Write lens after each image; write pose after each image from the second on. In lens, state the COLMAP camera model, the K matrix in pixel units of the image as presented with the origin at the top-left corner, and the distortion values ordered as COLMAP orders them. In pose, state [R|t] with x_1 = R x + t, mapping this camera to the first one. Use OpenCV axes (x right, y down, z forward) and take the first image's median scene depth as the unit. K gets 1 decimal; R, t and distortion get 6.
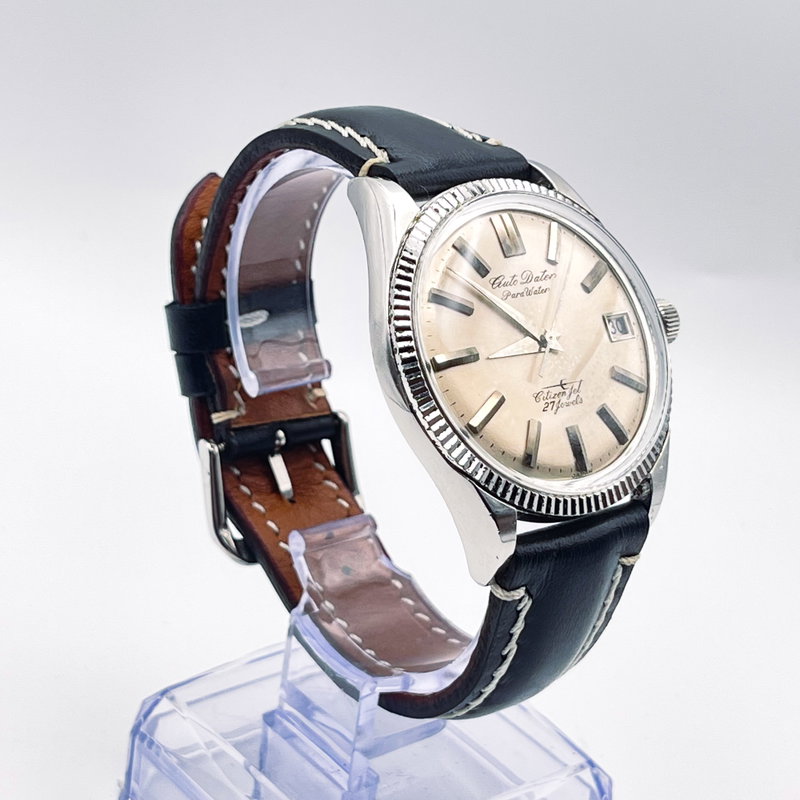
lens RADIAL K [[1864.2, 0, 399.5], [0, 1864.2, 398.2], [0, 0, 1]] dist [0.076879, 0.000000]
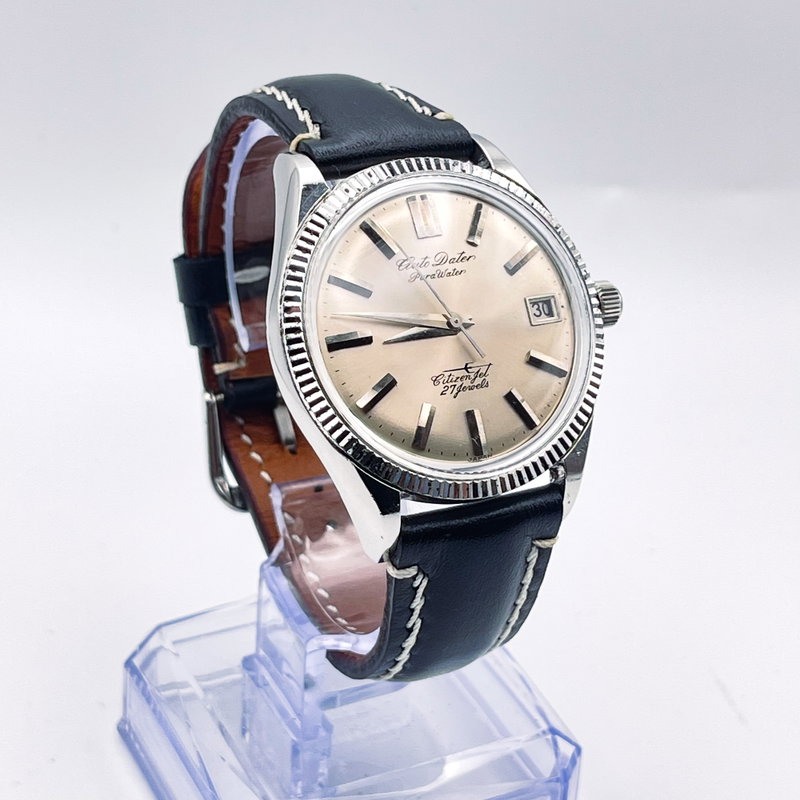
lens RADIAL K [[1864.2, 0, 400.0], [0, 1864.2, 402.2], [0, 0, 1]] dist [0.076879, 0.000000]
pose [[0.982319, 0.052225, -0.179786, 0.222068], [-0.041118, 0.997040, 0.064964, -0.050148], [0.182646, -0.056423, 0.981558, 0.006434]]
